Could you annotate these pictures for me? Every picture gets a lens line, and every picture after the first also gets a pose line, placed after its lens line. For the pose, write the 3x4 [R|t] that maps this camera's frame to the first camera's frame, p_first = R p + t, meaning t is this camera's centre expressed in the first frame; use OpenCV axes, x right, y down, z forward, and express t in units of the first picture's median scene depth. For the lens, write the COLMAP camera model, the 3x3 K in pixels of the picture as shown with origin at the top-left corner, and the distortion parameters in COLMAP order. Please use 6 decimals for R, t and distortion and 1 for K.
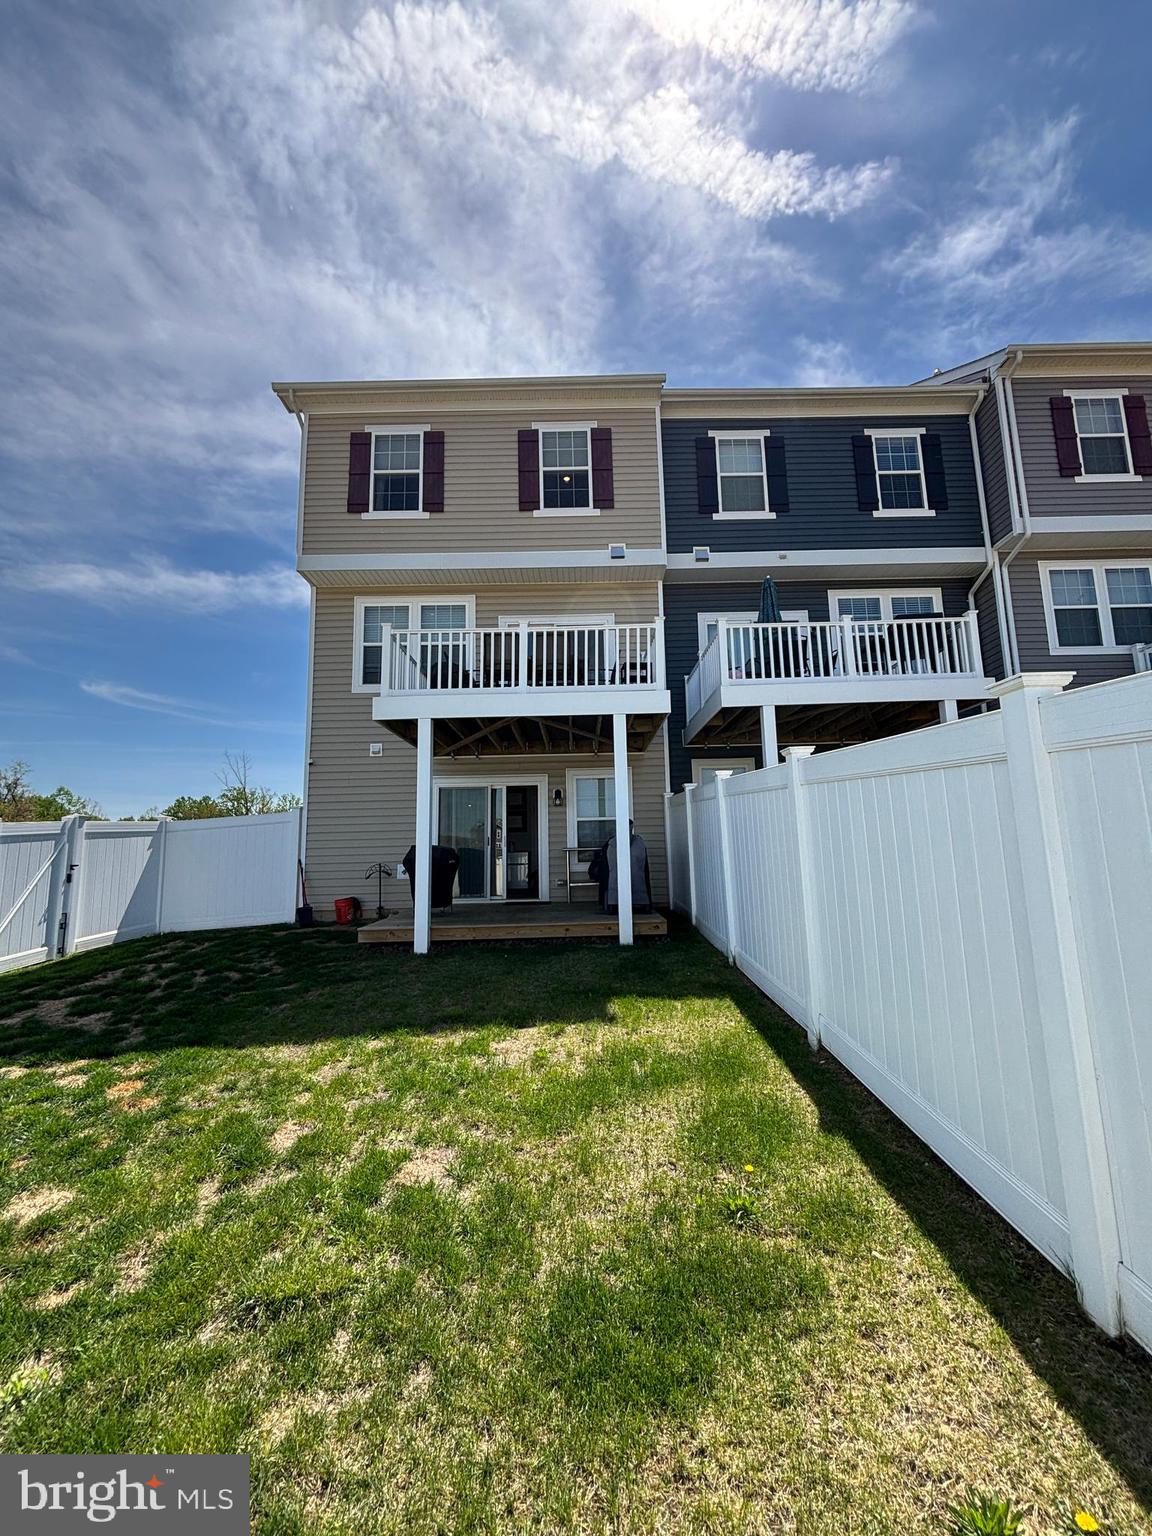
lens RADIAL K [[618.1, 0, 578.5], [0, 618.1, 765.6], [0, 0, 1]] dist [0.001173, -0.000407]
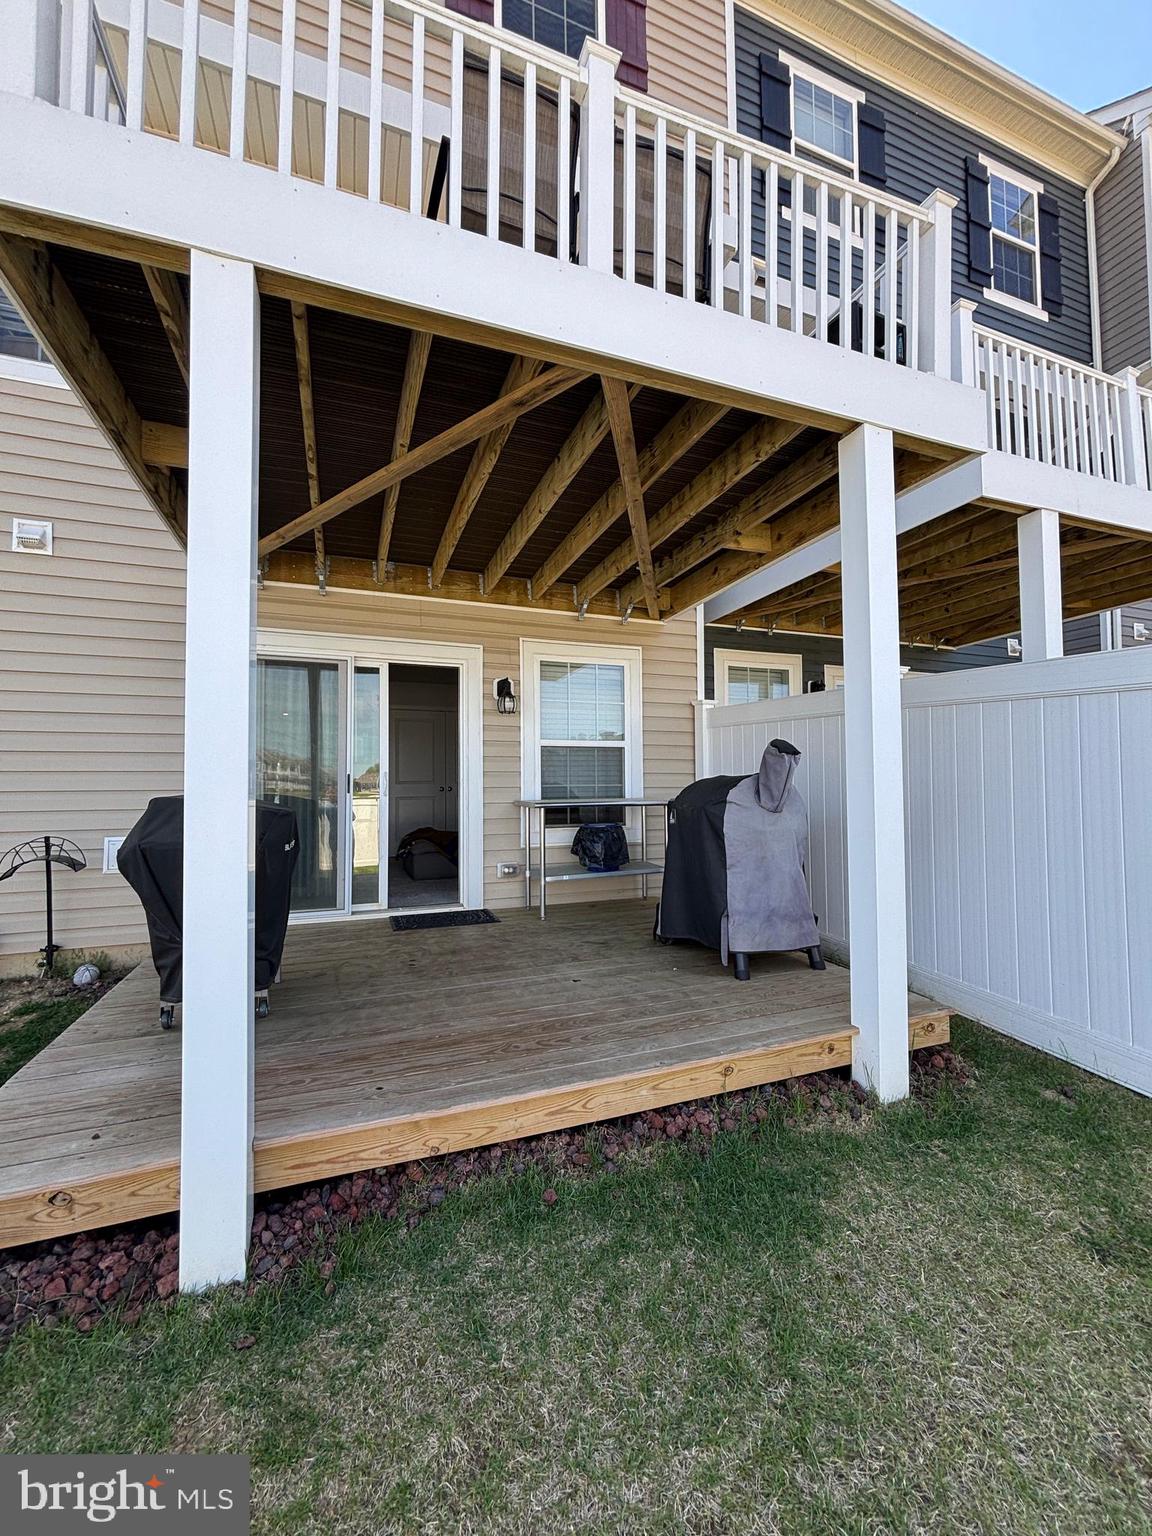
lens RADIAL K [[618.1, 0, 576.4], [0, 618.1, 772.1], [0, 0, 1]] dist [0.001173, -0.000407]
pose [[0.933978, 0.024972, 0.356458, -0.150072], [-0.063149, 0.993389, 0.095870, 0.060811], [-0.351707, -0.112050, 0.929380, 0.529519]]
